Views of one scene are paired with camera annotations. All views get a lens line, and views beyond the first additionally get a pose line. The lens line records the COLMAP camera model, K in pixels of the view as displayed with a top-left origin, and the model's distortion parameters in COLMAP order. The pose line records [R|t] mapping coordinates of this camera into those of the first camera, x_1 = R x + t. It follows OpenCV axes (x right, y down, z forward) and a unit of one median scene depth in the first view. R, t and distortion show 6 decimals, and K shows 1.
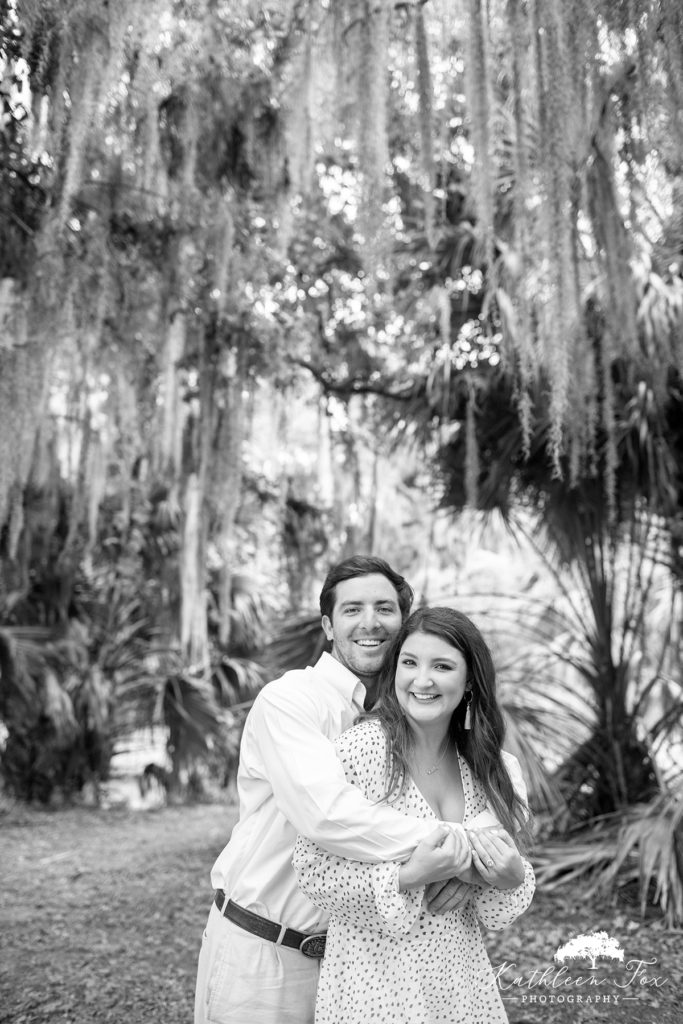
lens RADIAL K [[939.6, 0, 331.7], [0, 939.6, 522.9], [0, 0, 1]] dist [-0.038839, 0.000000]
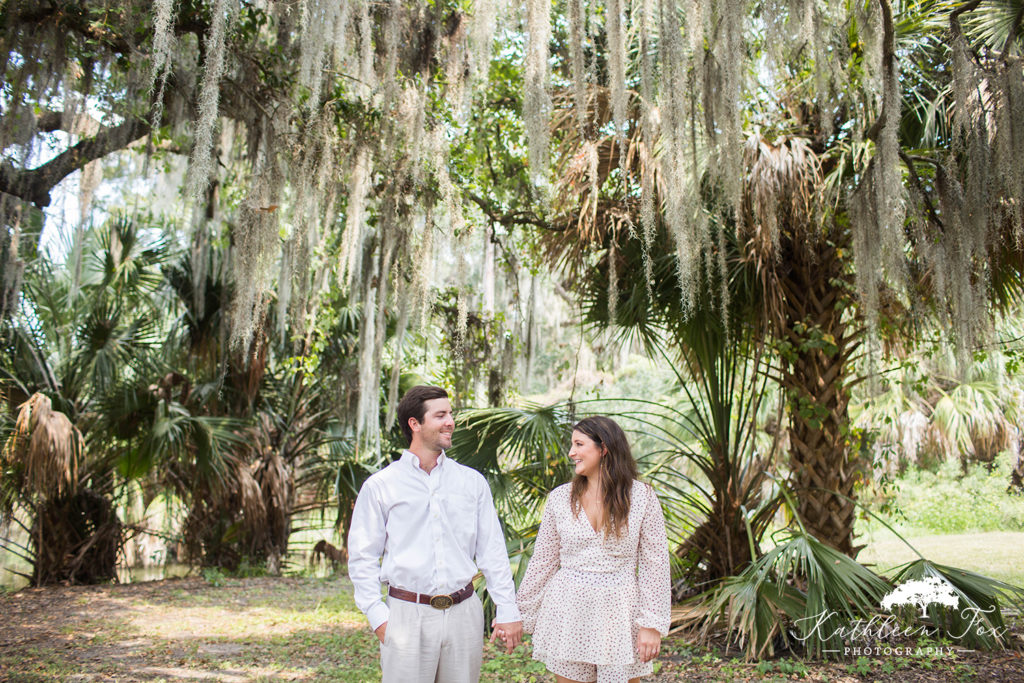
lens RADIAL K [[939.6, 0, 508.1], [0, 939.6, 336.9], [0, 0, 1]] dist [-0.038839, 0.000000]
pose [[0.999406, 0.029516, 0.017778, -0.002598], [-0.029888, 0.999333, 0.020997, -0.021121], [-0.017147, -0.021515, 0.999621, -0.164340]]
